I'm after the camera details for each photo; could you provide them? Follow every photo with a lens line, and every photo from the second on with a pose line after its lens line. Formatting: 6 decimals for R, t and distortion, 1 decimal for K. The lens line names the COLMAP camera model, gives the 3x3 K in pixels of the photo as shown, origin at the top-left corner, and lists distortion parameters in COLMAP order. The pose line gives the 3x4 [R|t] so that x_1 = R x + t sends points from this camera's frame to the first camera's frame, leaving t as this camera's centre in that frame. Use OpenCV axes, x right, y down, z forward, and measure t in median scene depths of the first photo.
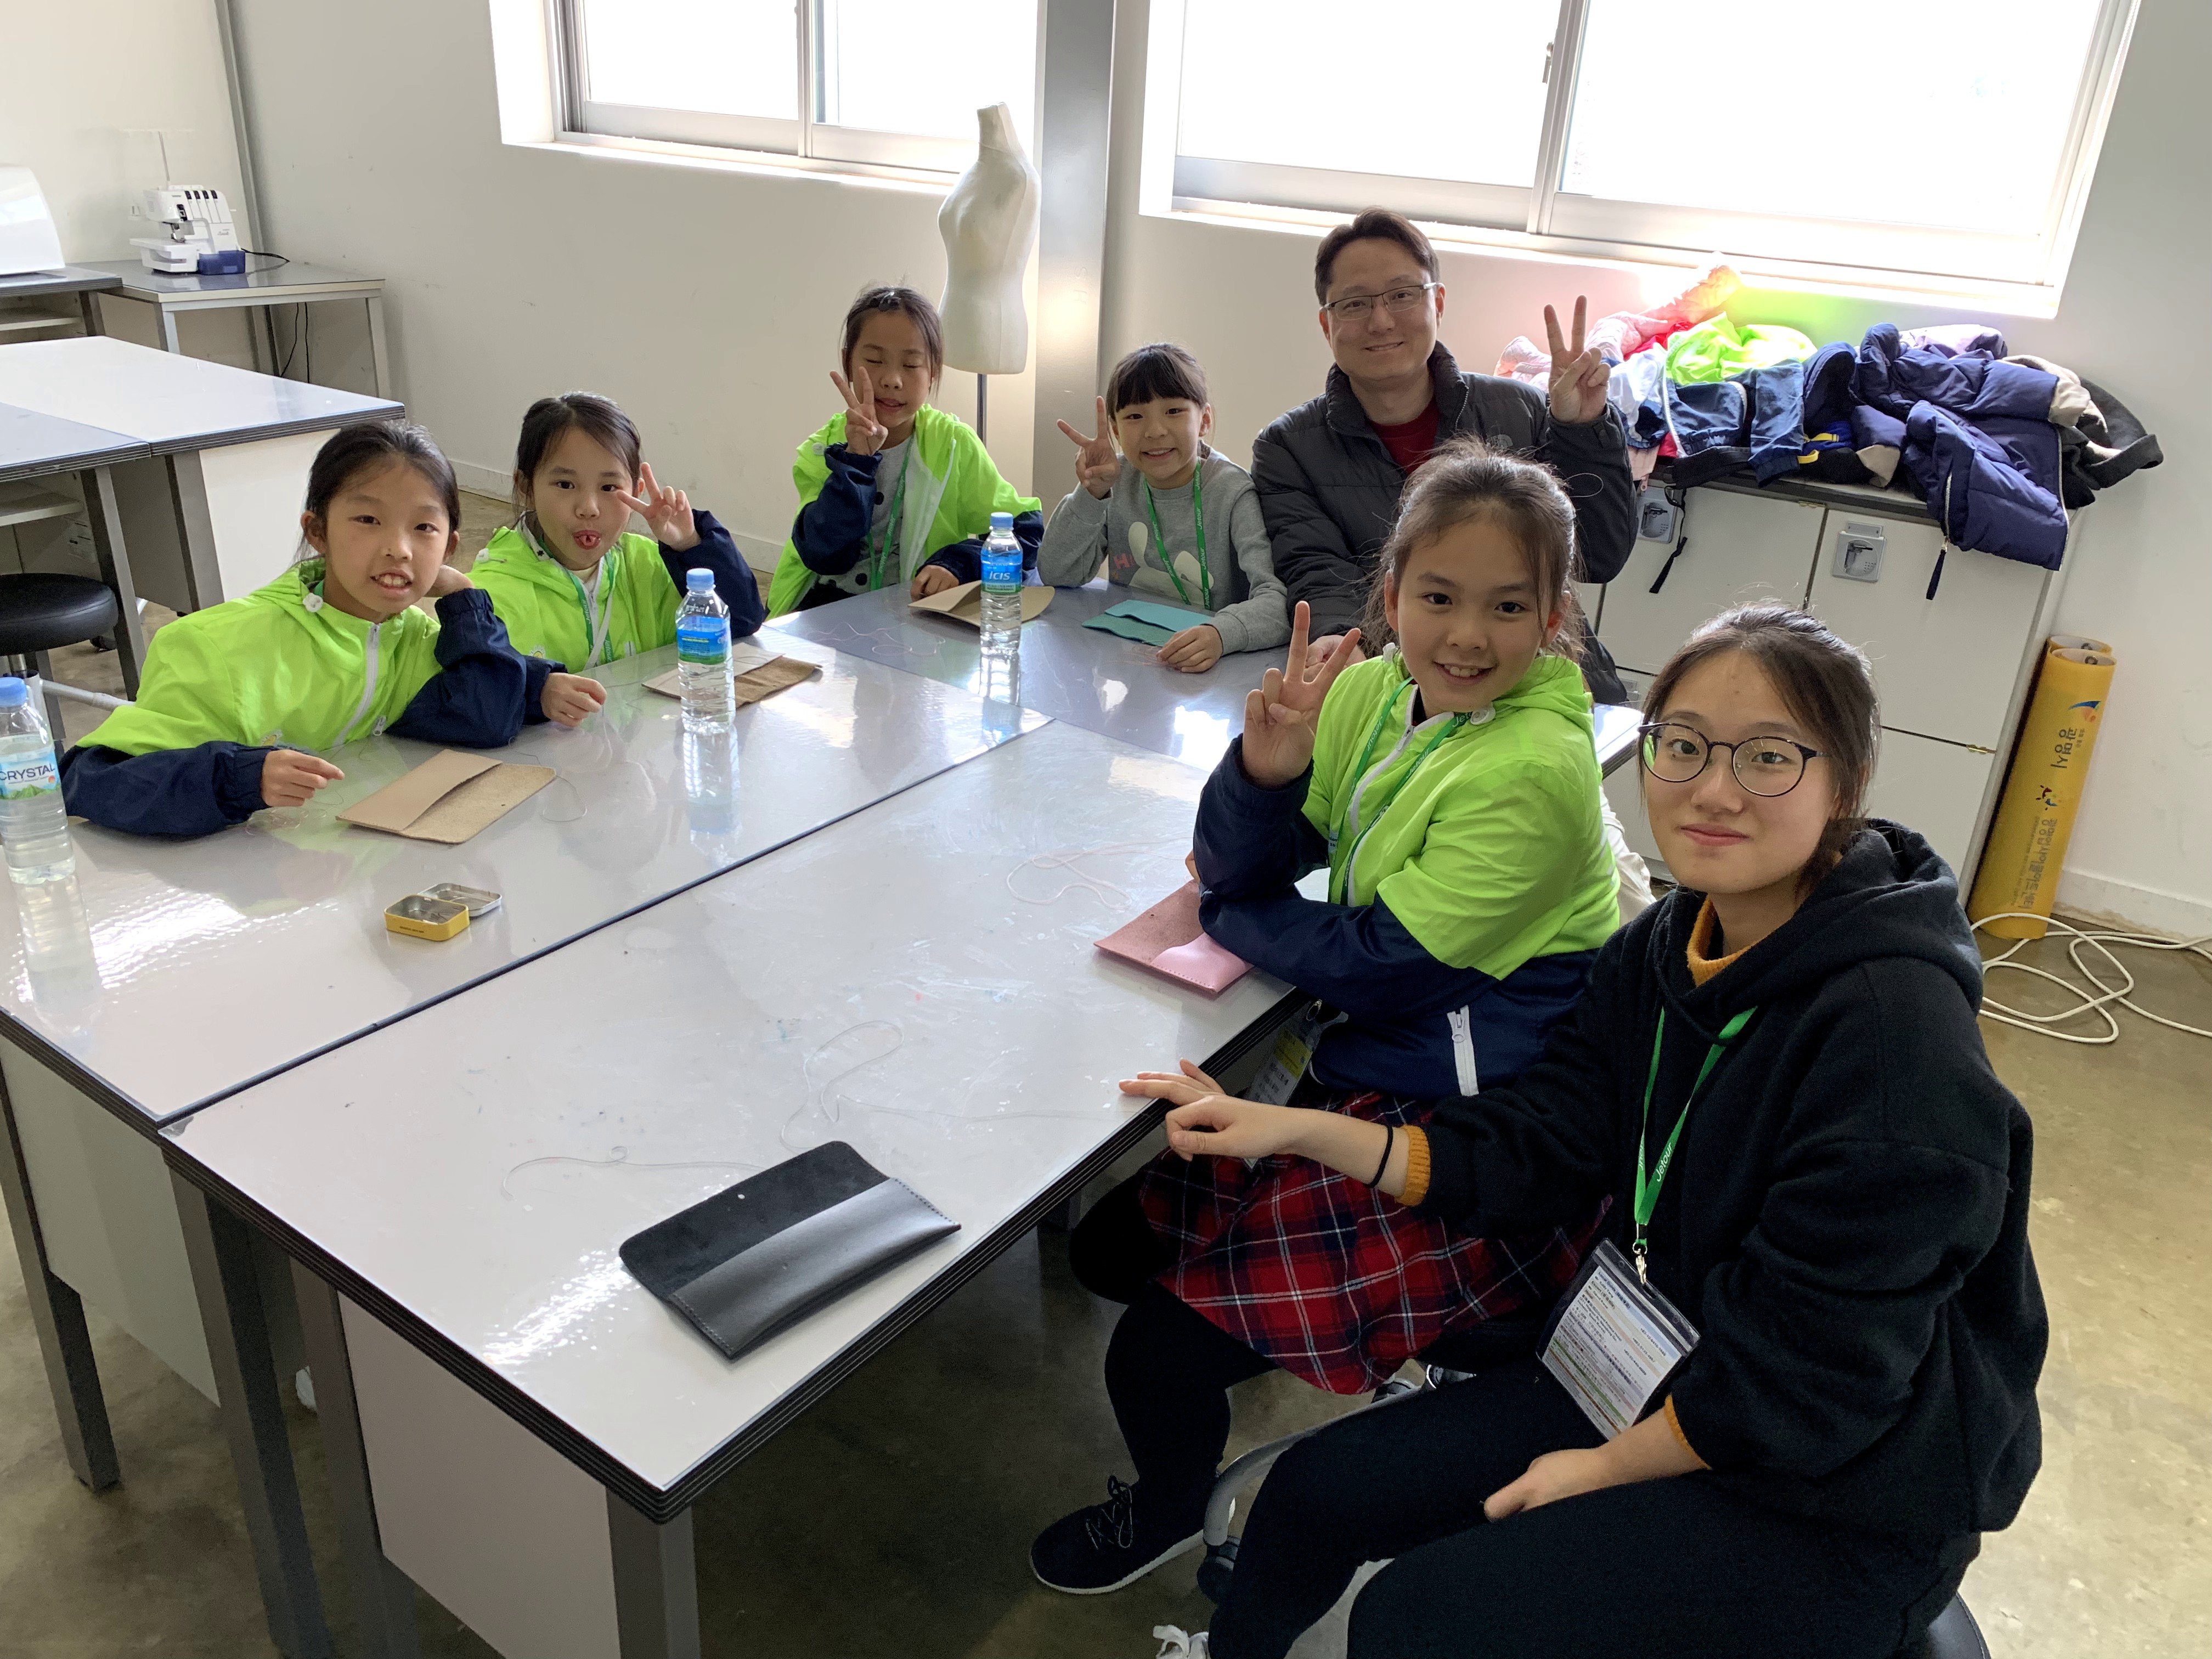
lens RADIAL K [[1711.1, 0, 1088.4], [0, 1711.1, 811.2], [0, 0, 1]] dist [0.021383, -0.027251]
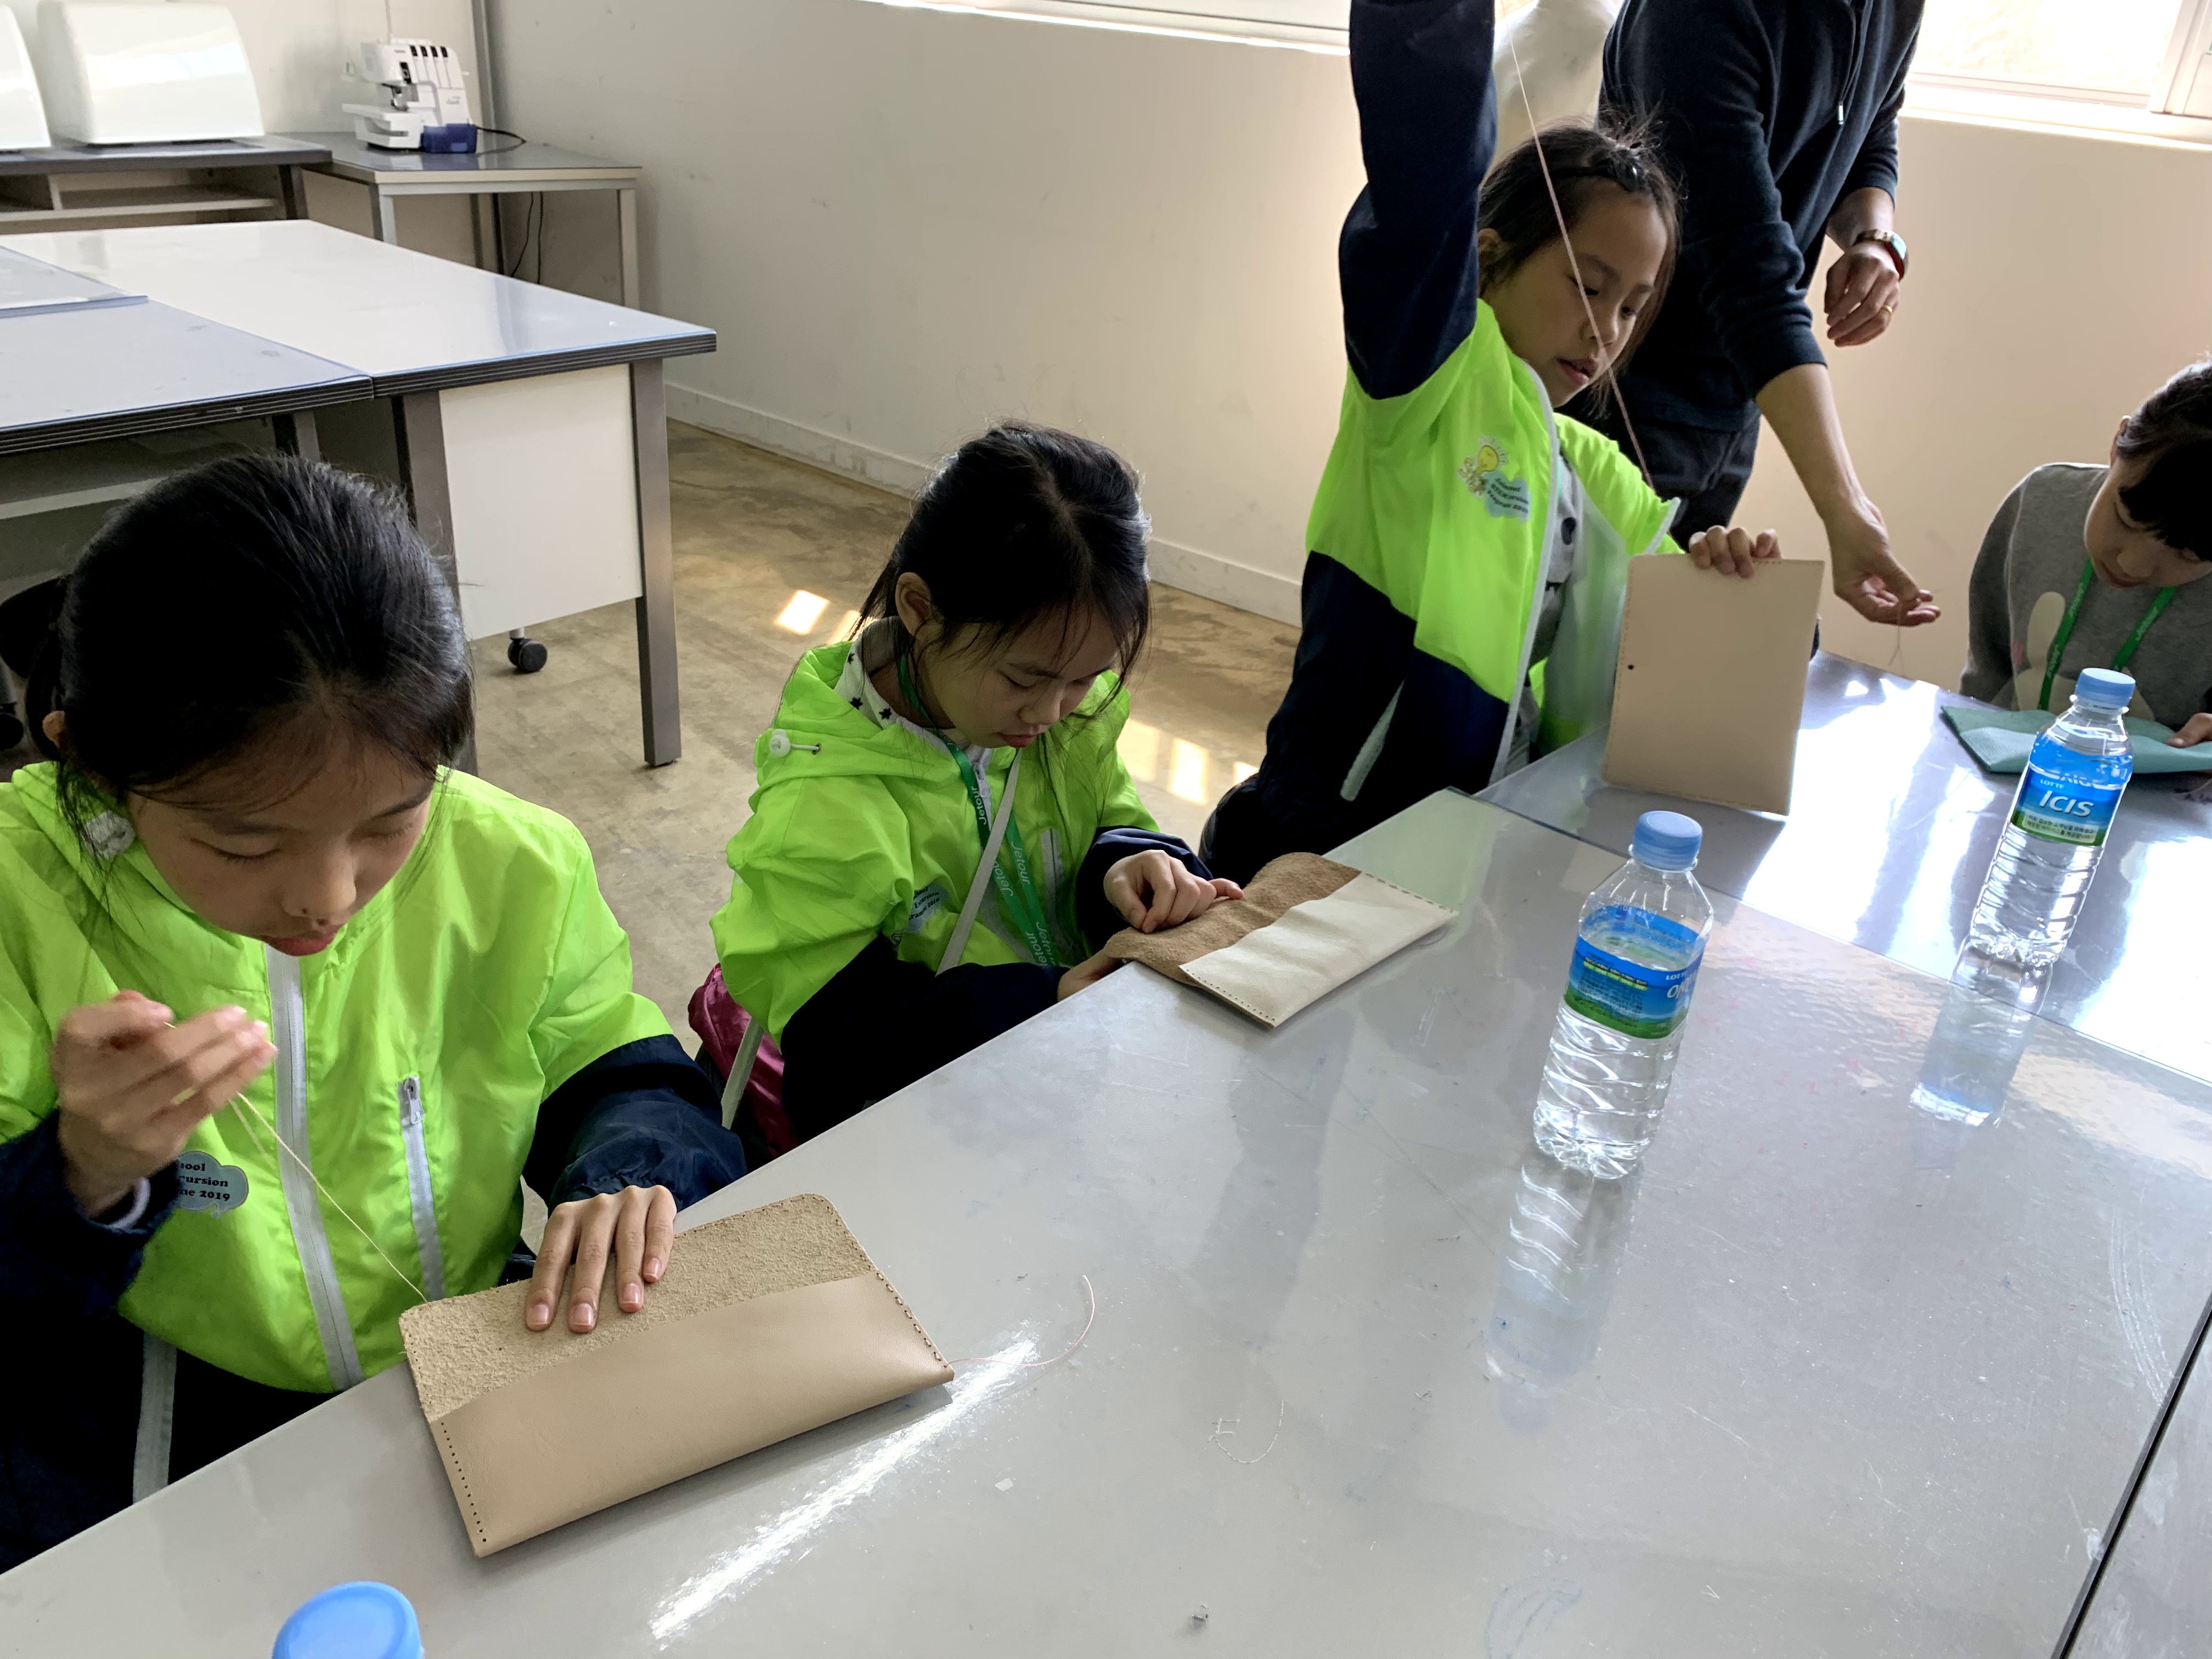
lens RADIAL K [[1711.1, 0, 1113.1], [0, 1711.1, 824.6], [0, 0, 1]] dist [0.021383, -0.027251]
pose [[0.995638, 0.061904, -0.069803, -0.114853], [-0.058685, 0.997157, 0.047262, -0.051369], [0.072530, -0.042959, 0.996441, 0.197771]]
